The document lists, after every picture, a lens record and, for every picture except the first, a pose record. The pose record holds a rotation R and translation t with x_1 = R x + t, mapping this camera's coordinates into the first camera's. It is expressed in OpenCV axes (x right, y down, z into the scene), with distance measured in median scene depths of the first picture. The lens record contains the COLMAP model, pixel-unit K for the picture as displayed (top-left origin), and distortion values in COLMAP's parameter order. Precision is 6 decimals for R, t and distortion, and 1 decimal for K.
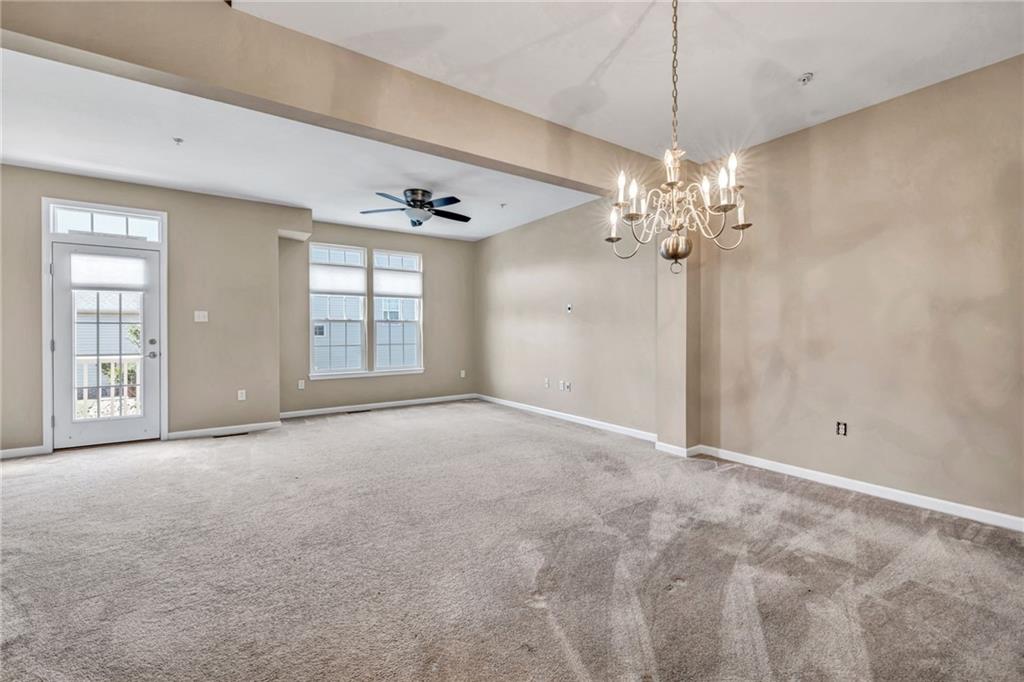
lens RADIAL K [[431.6, 0, 508.5], [0, 431.6, 345.5], [0, 0, 1]] dist [-0.001511, 0.000150]
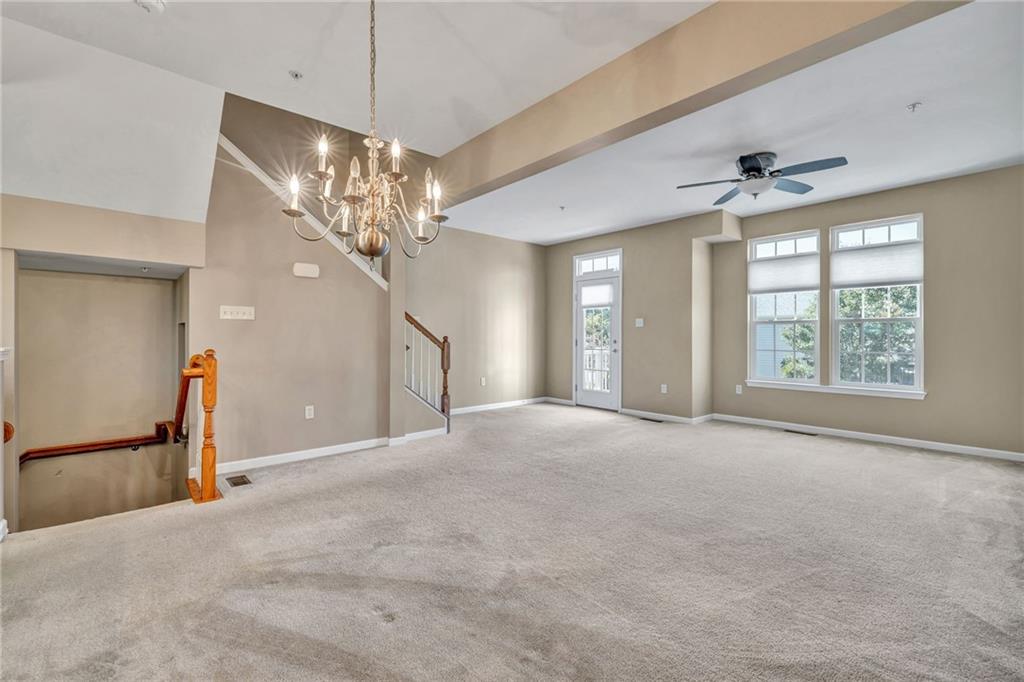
lens RADIAL K [[431.6, 0, 507.0], [0, 431.6, 331.6], [0, 0, 1]] dist [-0.001511, 0.000150]
pose [[0.126463, -0.009454, -0.991926, 0.525728], [-0.036755, 0.999223, -0.014209, -0.007837], [0.991290, 0.038256, 0.126017, 0.461513]]
